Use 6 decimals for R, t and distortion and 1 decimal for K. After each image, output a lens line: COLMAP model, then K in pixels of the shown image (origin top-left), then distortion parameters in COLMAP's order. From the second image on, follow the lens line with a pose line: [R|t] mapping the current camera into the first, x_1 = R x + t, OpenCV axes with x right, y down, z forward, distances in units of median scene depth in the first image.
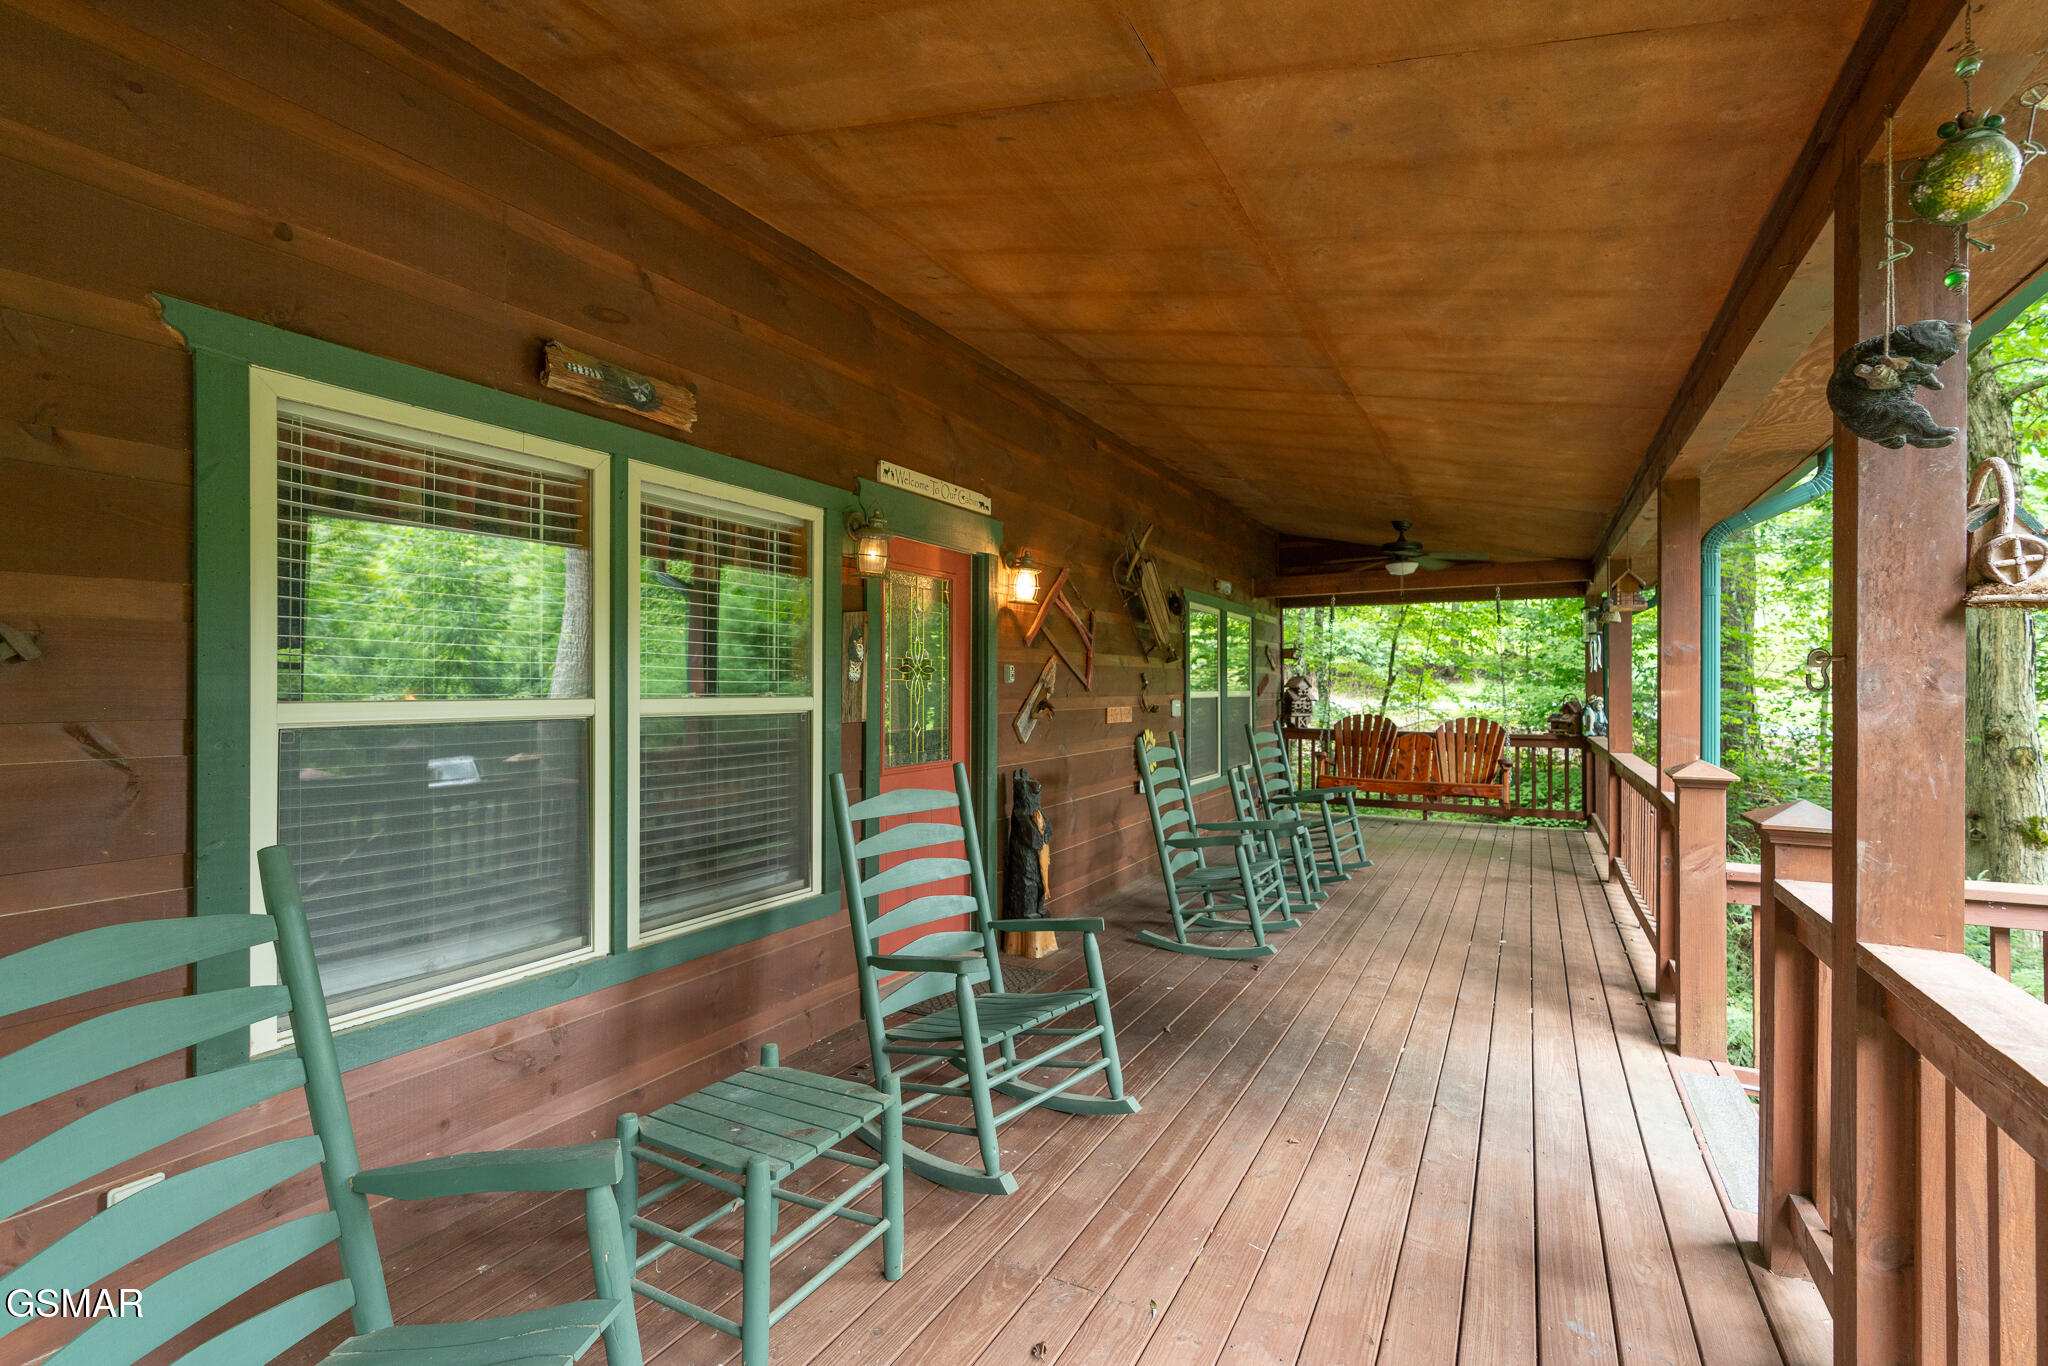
lens RADIAL K [[931.5, 0, 1018.9], [0, 931.5, 683.9], [0, 0, 1]] dist [-0.010180, 0.002017]
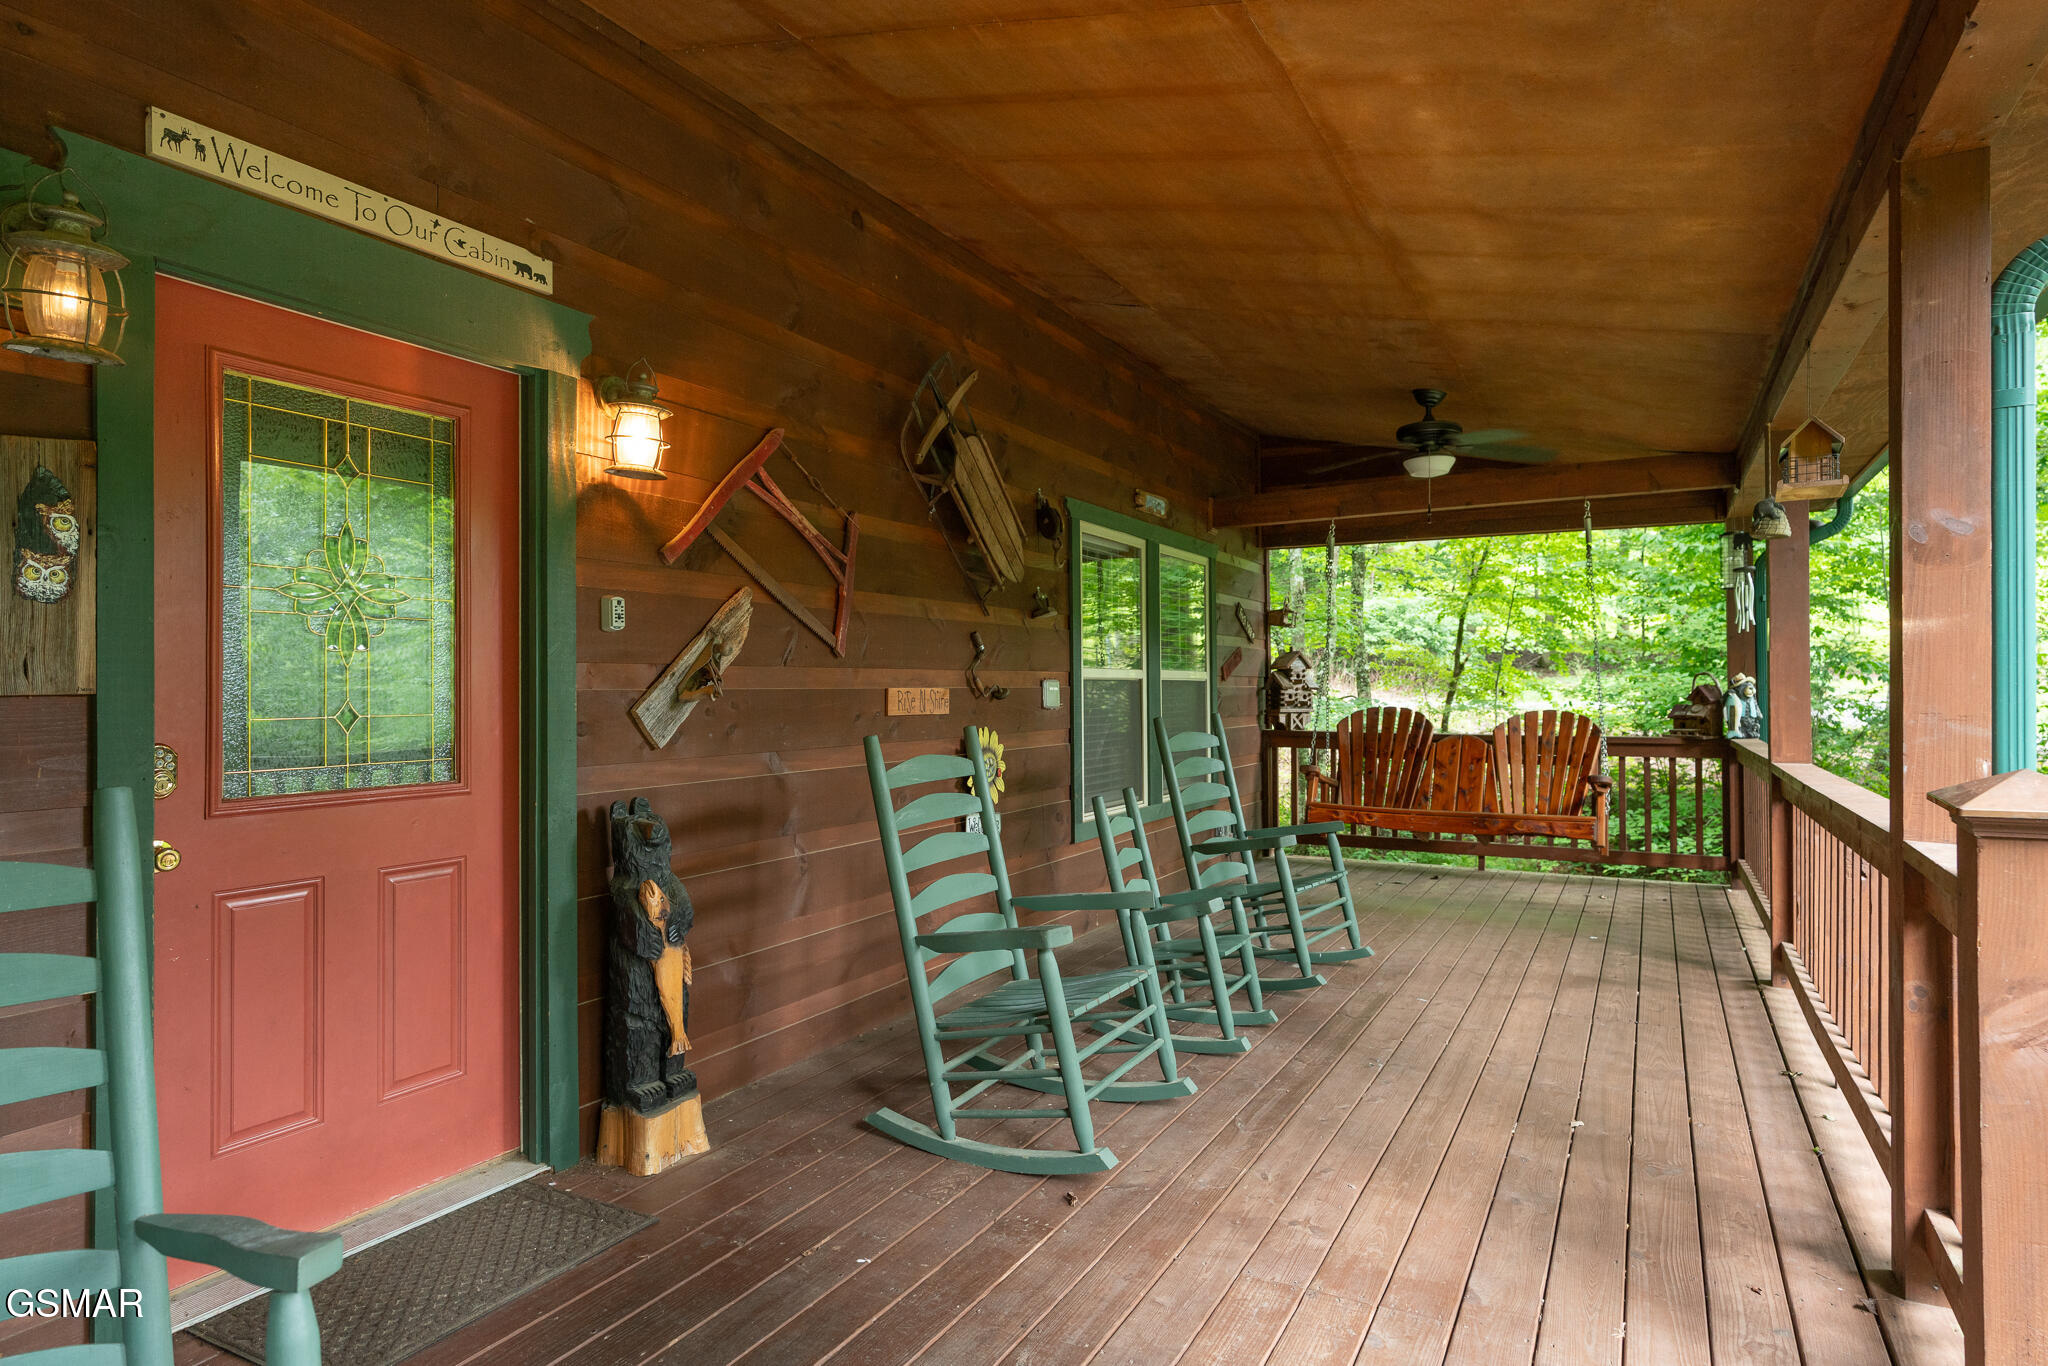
lens RADIAL K [[1156.7, 0, 1029.5], [0, 1156.7, 688.0], [0, 0, 1]] dist [-0.005187, 0.003371]
pose [[0.999949, -0.006006, 0.008172, 0.196013], [0.006006, 0.999982, 0.000096, 0.029142], [-0.008172, -0.000047, 0.999967, 0.331107]]
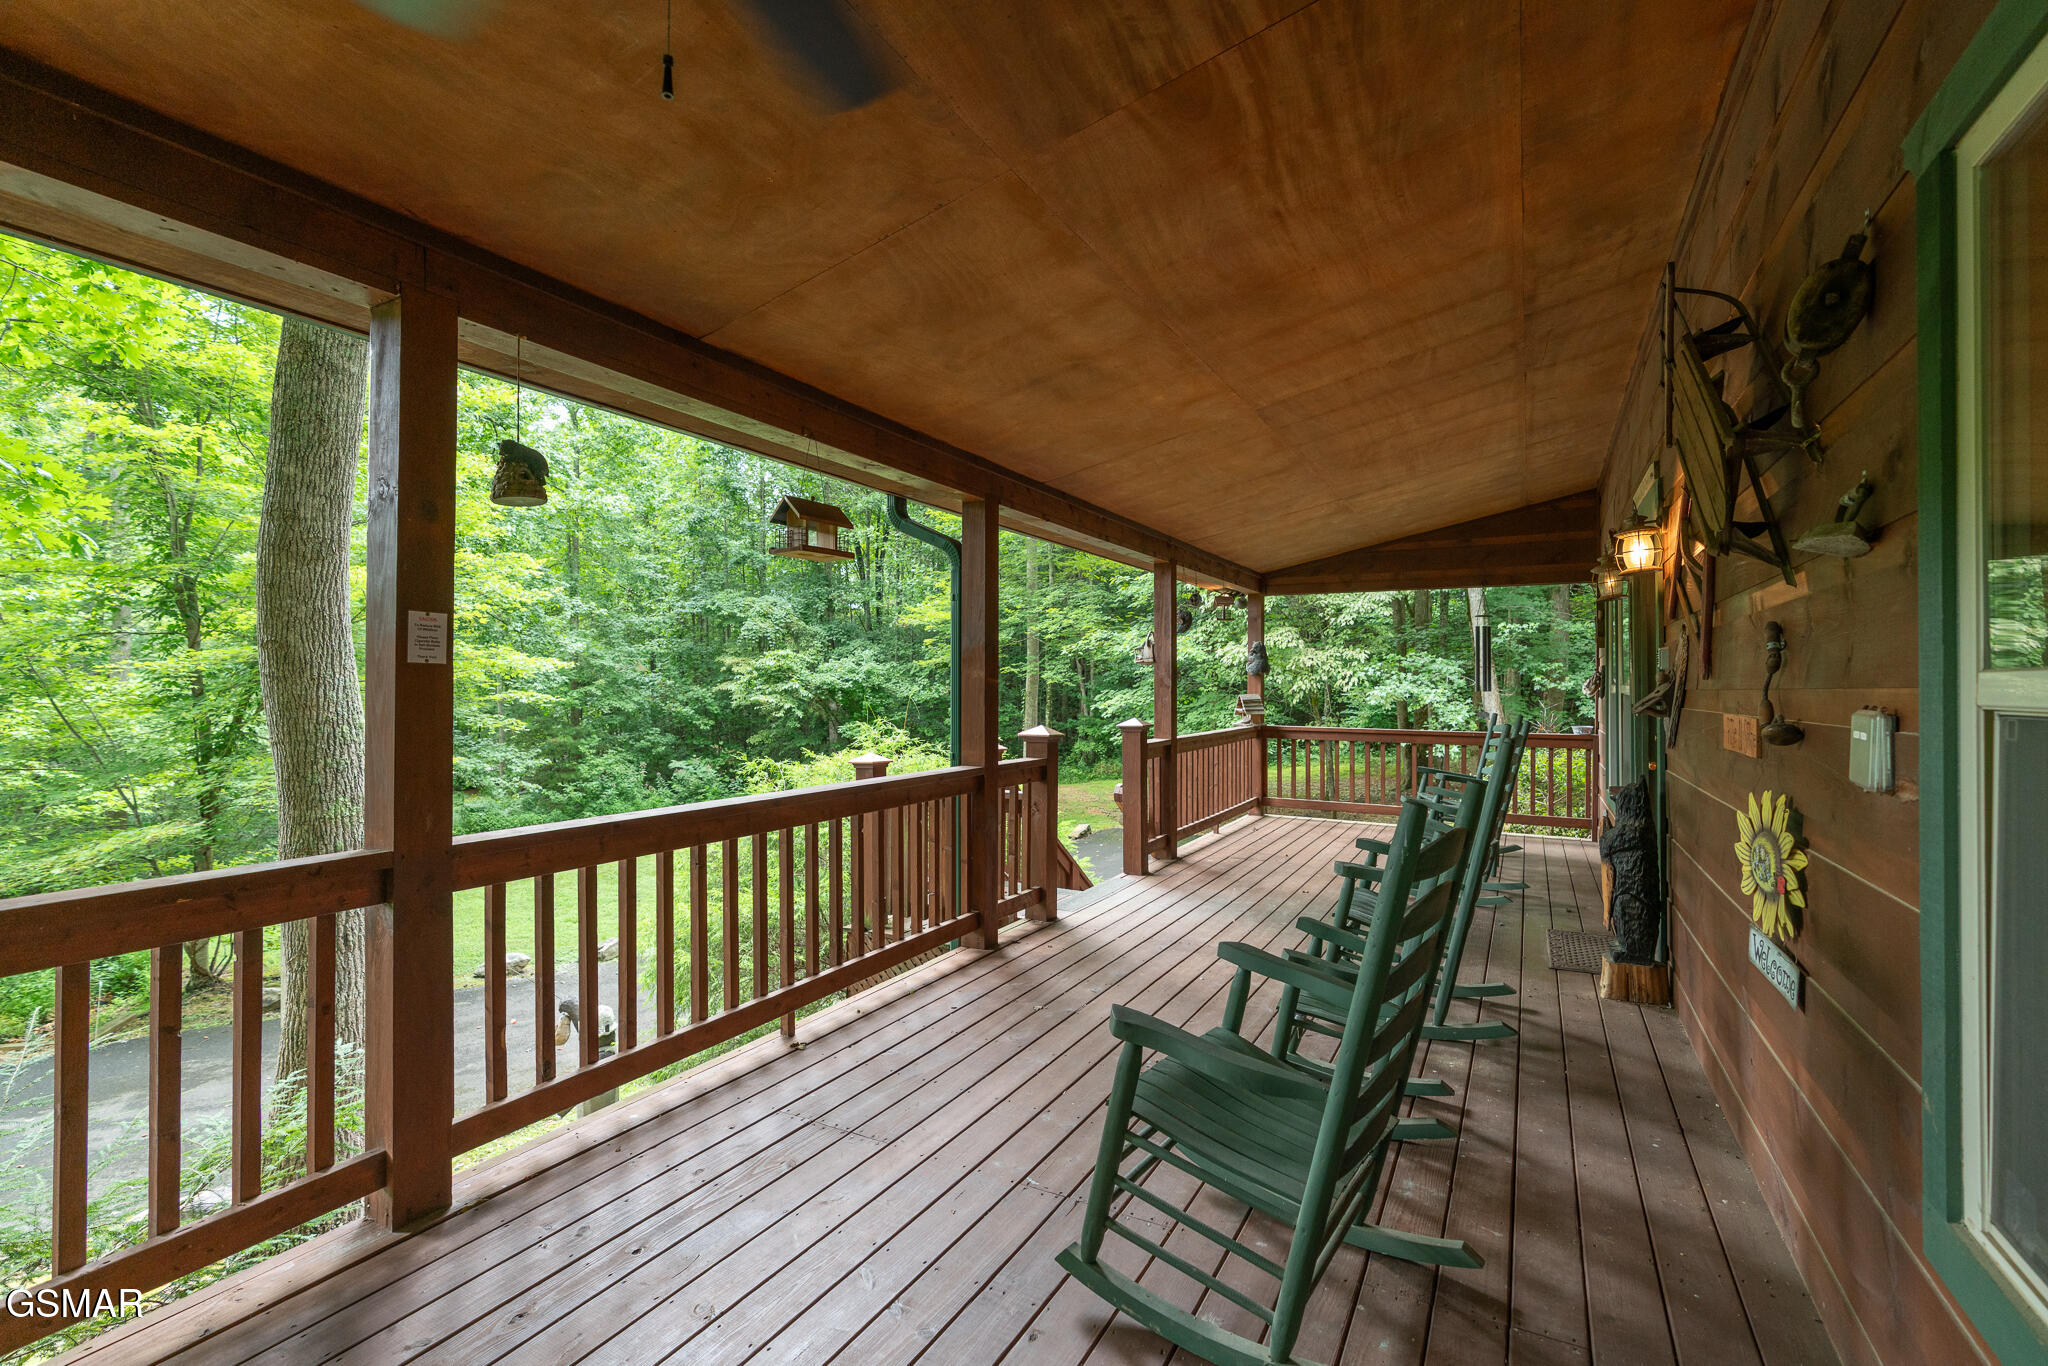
lens RADIAL K [[931.5, 0, 1021.0], [0, 931.5, 683.3], [0, 0, 1]] dist [-0.010180, 0.002017]
pose [[-0.999998, -0.001172, -0.001749, 0.505857], [-0.001163, 0.999987, -0.004893, 0.017054], [0.001754, -0.004891, -0.999987, 1.652238]]
